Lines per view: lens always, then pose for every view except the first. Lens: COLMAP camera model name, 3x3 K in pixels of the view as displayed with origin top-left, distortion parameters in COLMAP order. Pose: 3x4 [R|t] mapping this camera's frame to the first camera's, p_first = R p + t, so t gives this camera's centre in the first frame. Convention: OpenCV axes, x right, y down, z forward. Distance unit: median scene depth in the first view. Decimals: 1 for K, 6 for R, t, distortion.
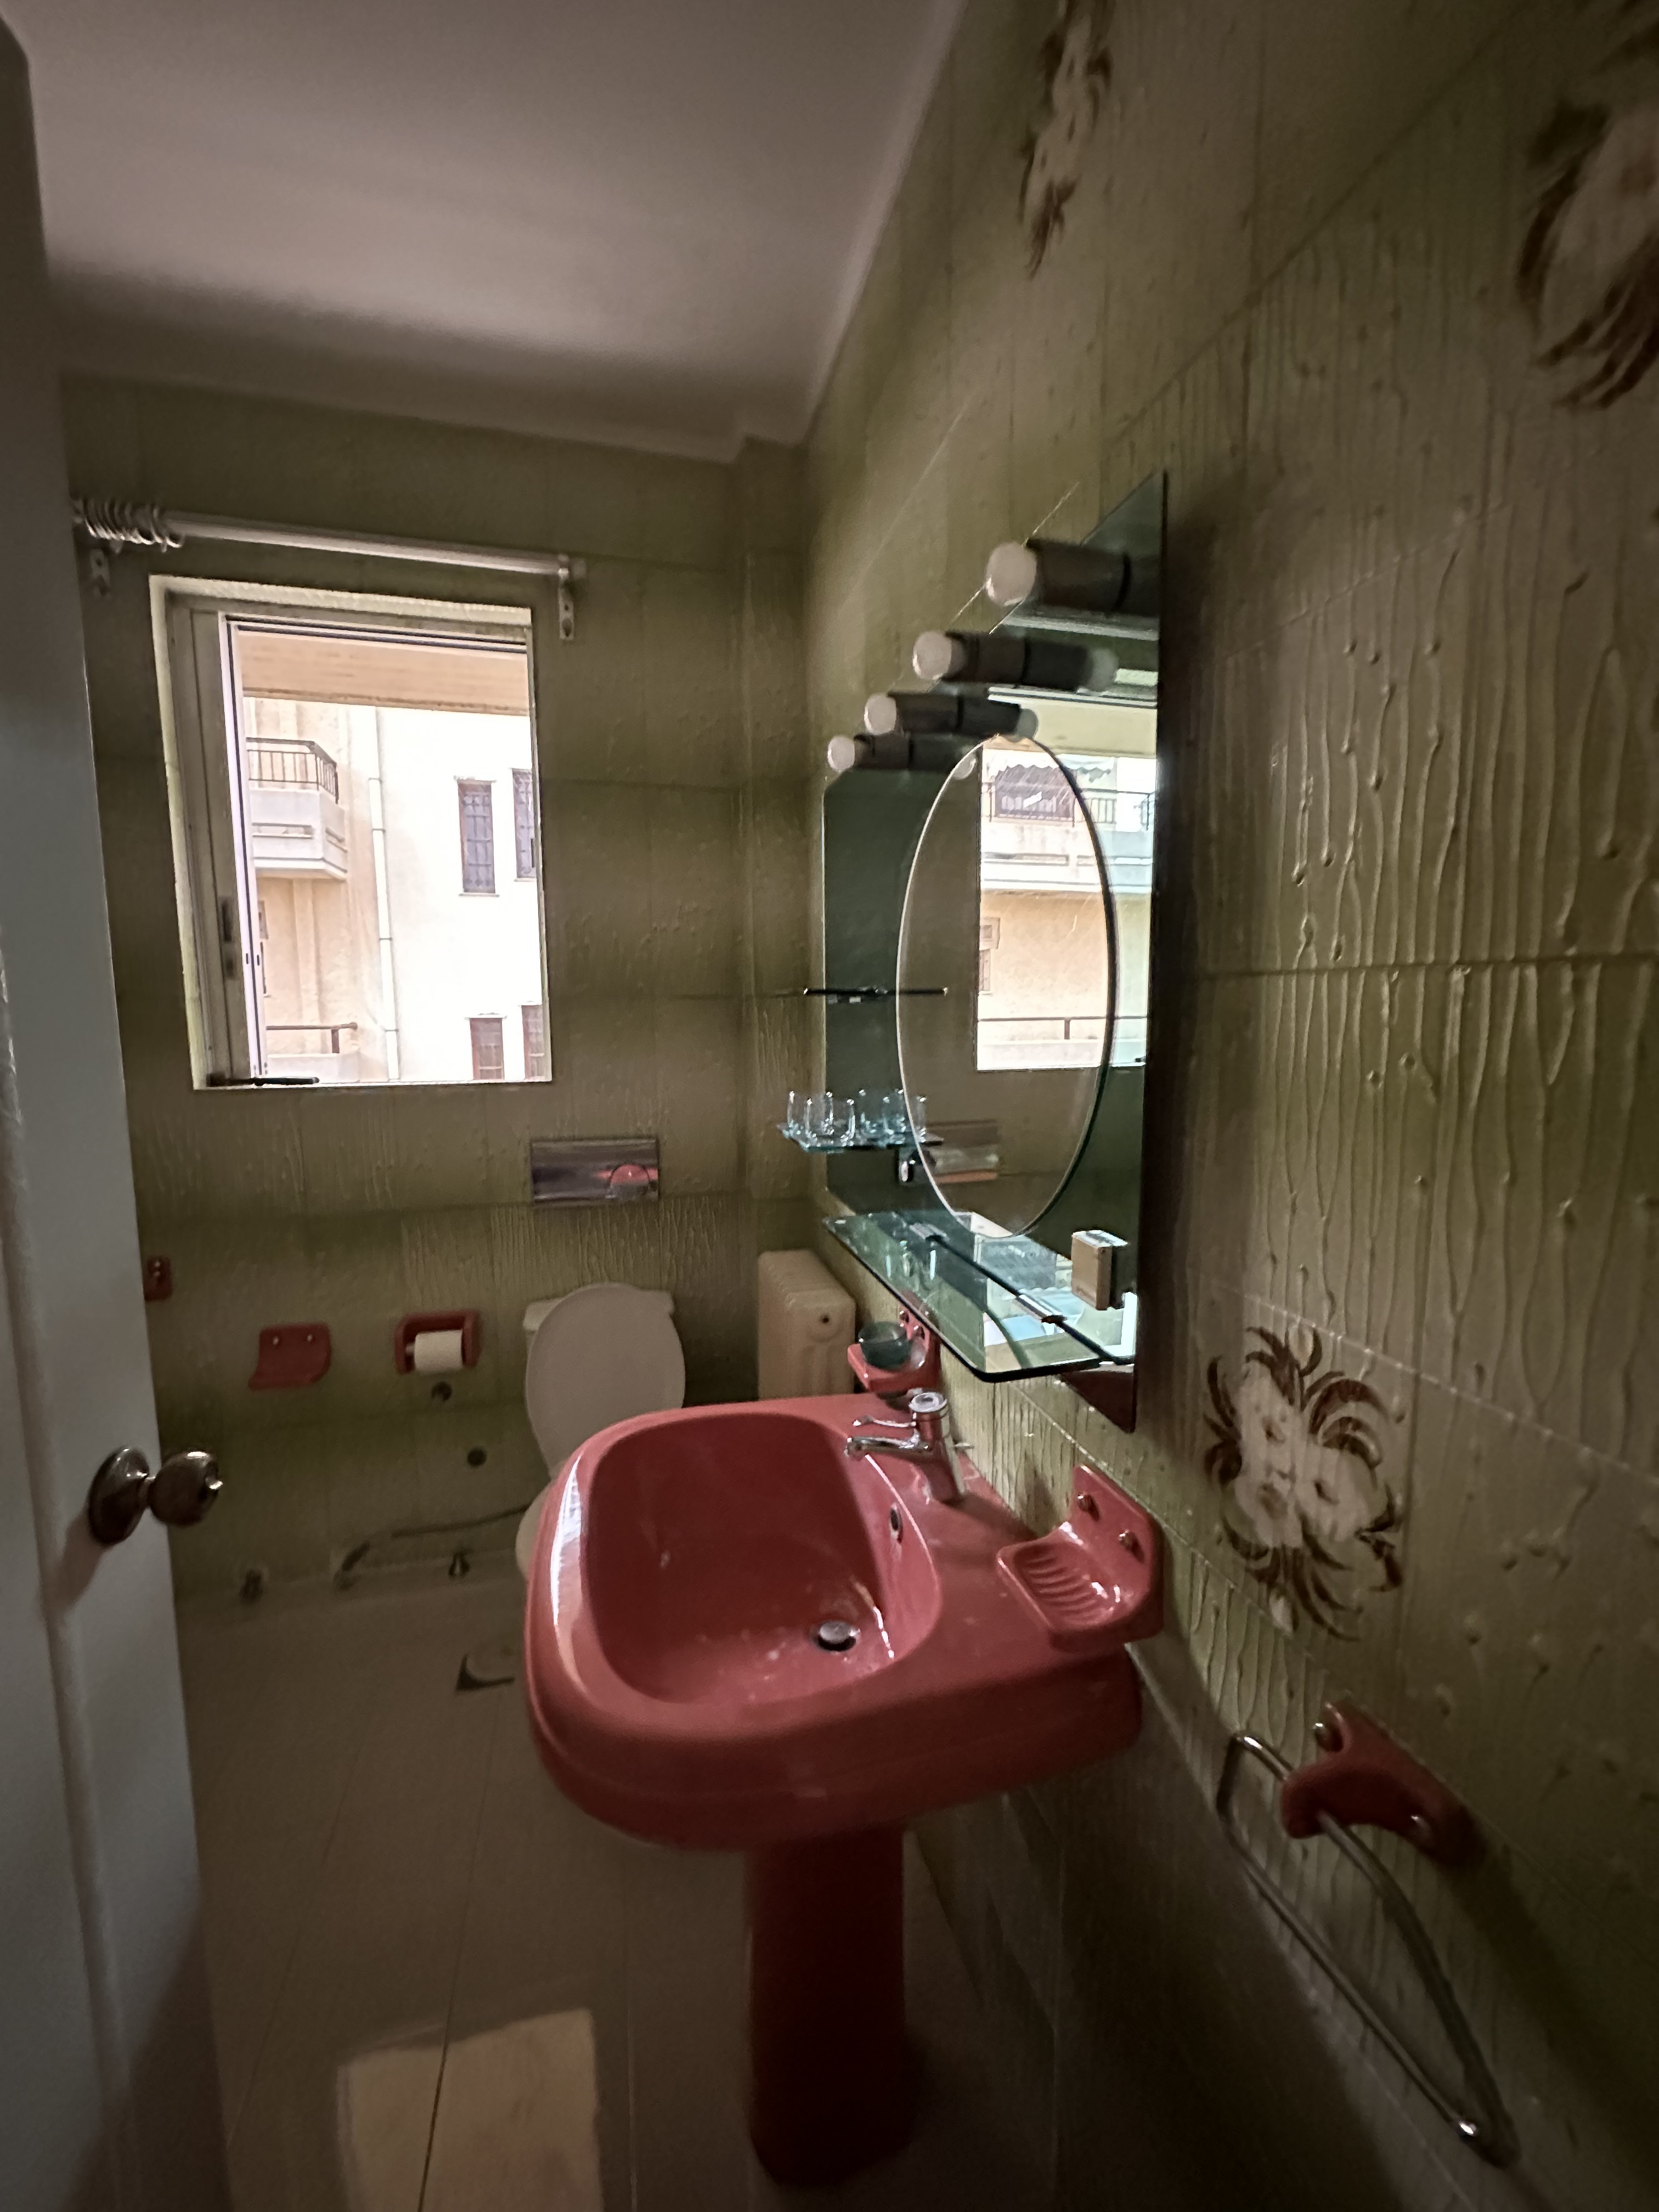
lens RADIAL K [[871.2, 0, 833.2], [0, 871.2, 1105.0], [0, 0, 1]] dist [-0.004309, -0.000289]
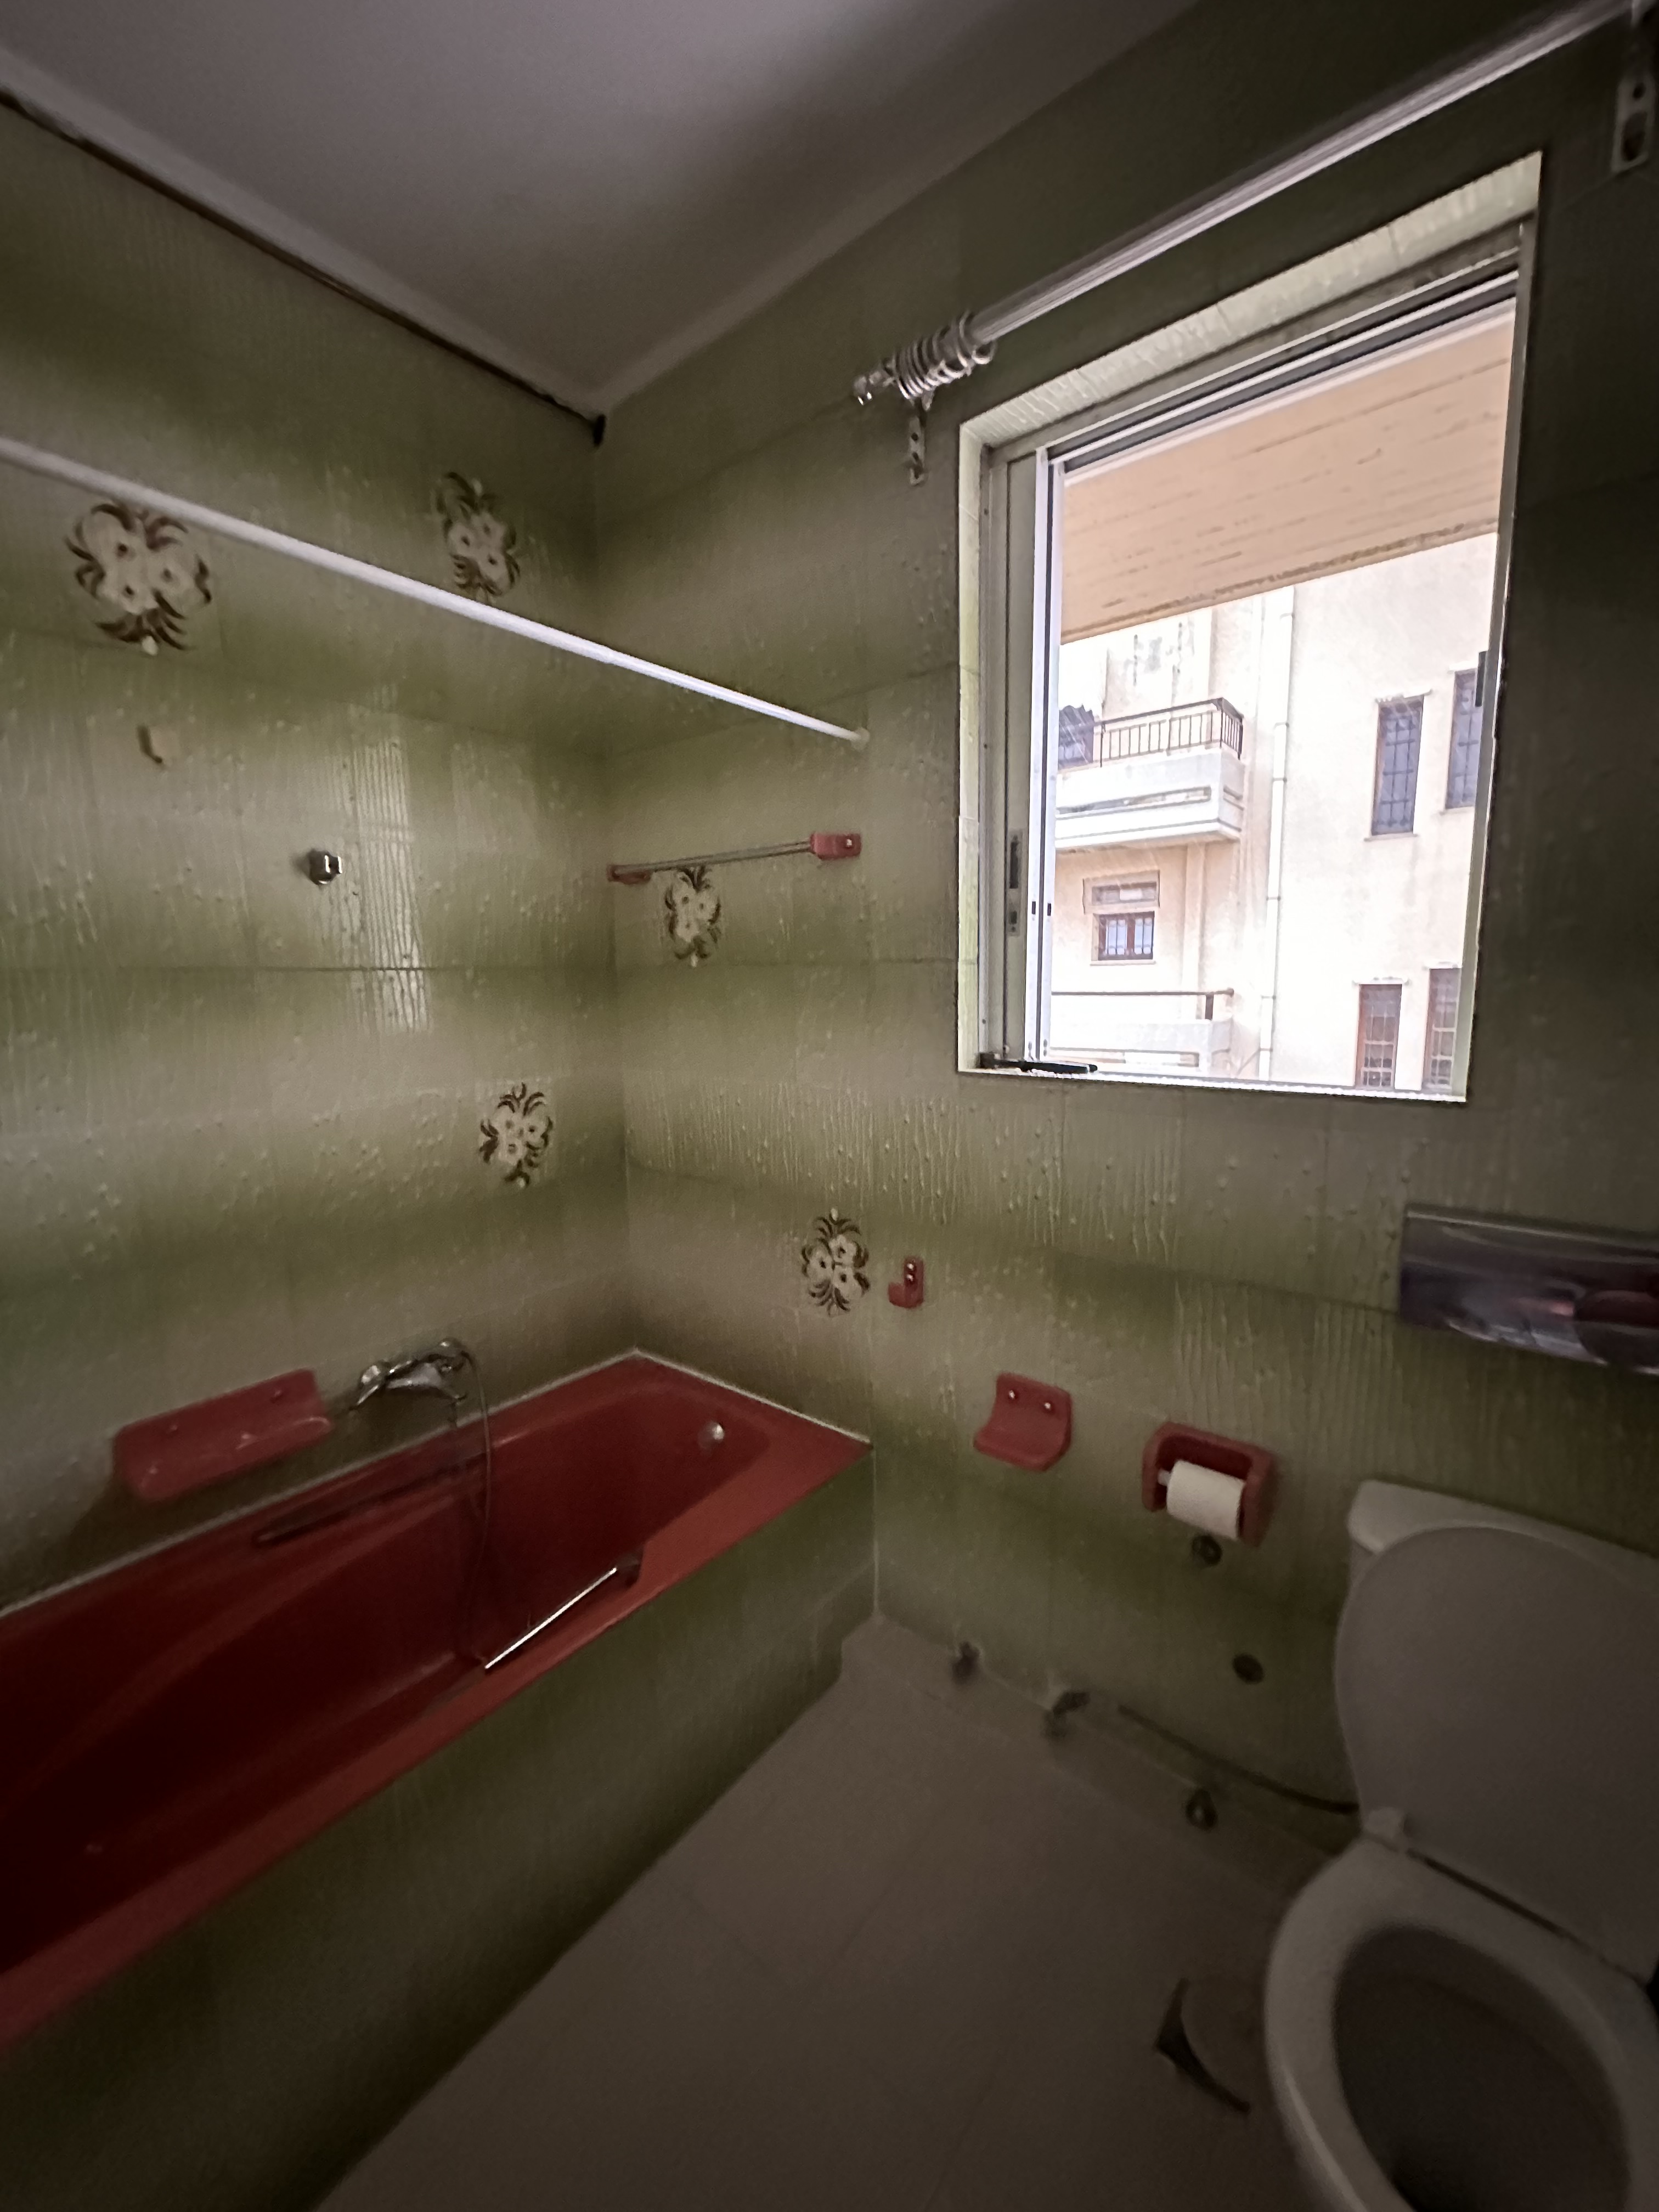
lens RADIAL K [[871.2, 0, 834.7], [0, 871.2, 1108.2], [0, 0, 1]] dist [-0.004309, -0.000289]
pose [[0.591654, 0.112313, -0.798330, -0.123119], [-0.078480, 0.993569, 0.081617, -0.035914], [0.802363, 0.014364, 0.596664, 0.362600]]
